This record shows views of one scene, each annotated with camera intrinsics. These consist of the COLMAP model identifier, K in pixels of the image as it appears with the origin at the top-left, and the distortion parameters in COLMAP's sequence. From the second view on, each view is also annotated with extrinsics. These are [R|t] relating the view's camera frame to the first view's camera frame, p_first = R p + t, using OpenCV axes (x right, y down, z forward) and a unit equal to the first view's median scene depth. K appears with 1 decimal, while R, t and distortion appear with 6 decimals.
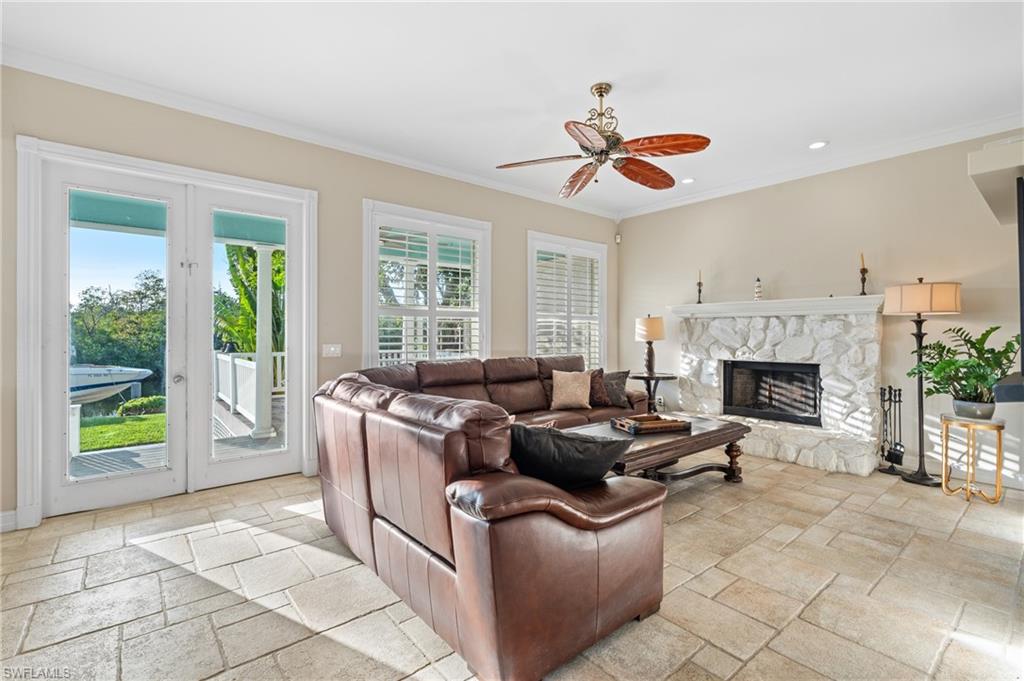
lens RADIAL K [[466.6, 0, 514.9], [0, 466.6, 335.3], [0, 0, 1]] dist [-0.000689, 0.000150]
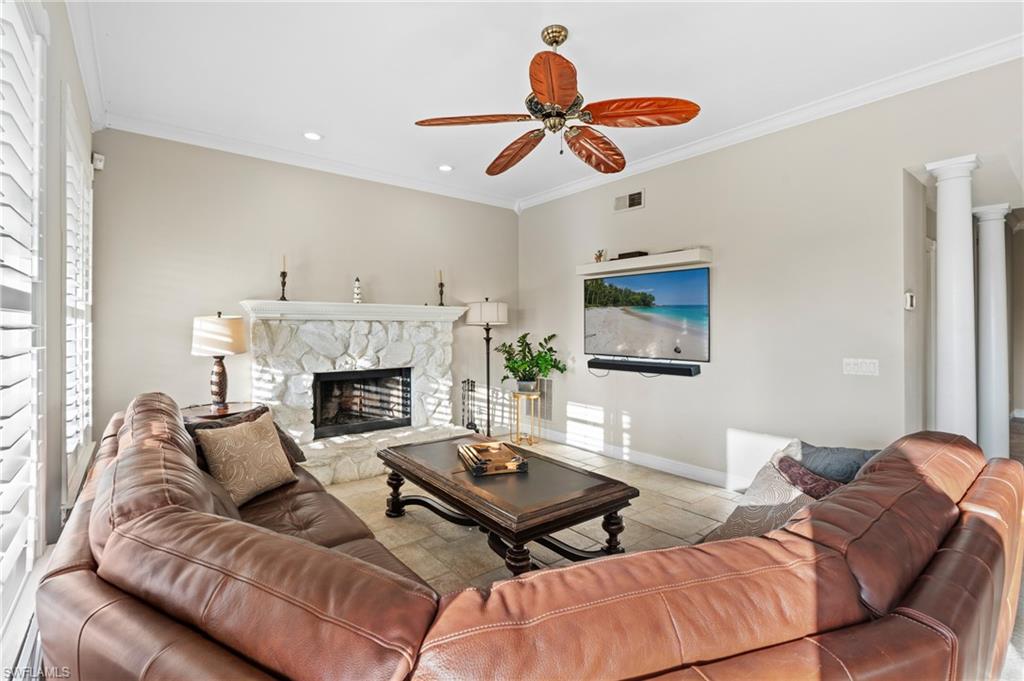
lens RADIAL K [[466.6, 0, 514.9], [0, 466.6, 335.3], [0, 0, 1]] dist [-0.000689, 0.000150]
pose [[0.029586, -0.016544, 0.999425, -0.393513], [0.004064, 0.999857, 0.016431, -0.026920], [-0.999554, 0.003576, 0.029649, 0.714005]]
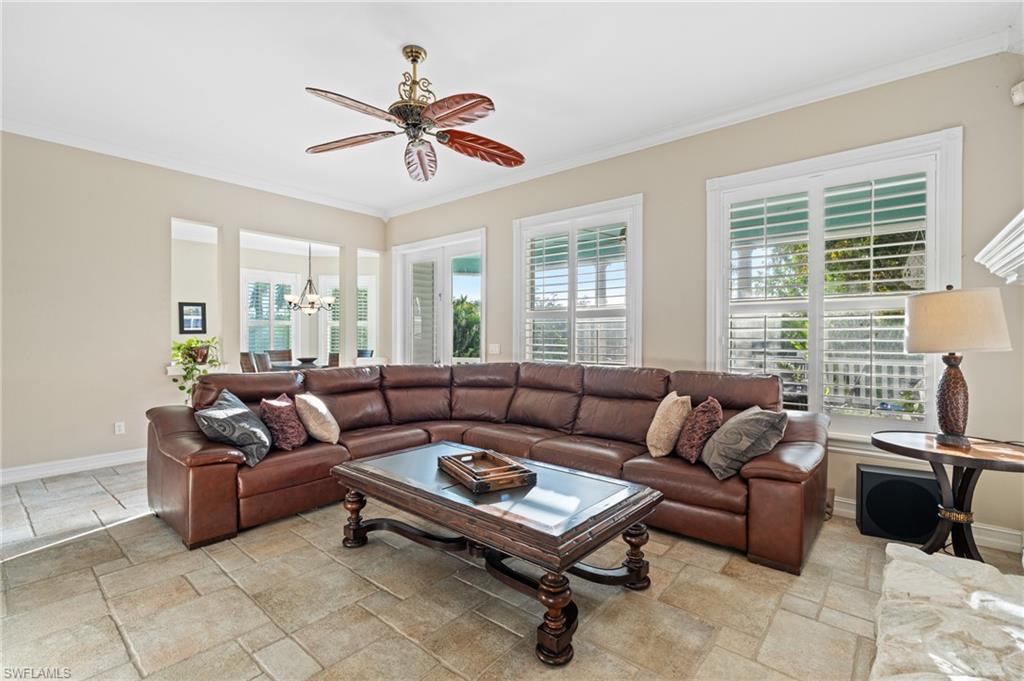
lens RADIAL K [[466.6, 0, 514.9], [0, 466.6, 335.3], [0, 0, 1]] dist [-0.000689, 0.000150]
pose [[0.164216, 0.000862, -0.986424, 0.735805], [-0.005238, 0.999986, 0.000002, -0.002306], [0.986411, 0.005166, 0.164218, 0.714966]]
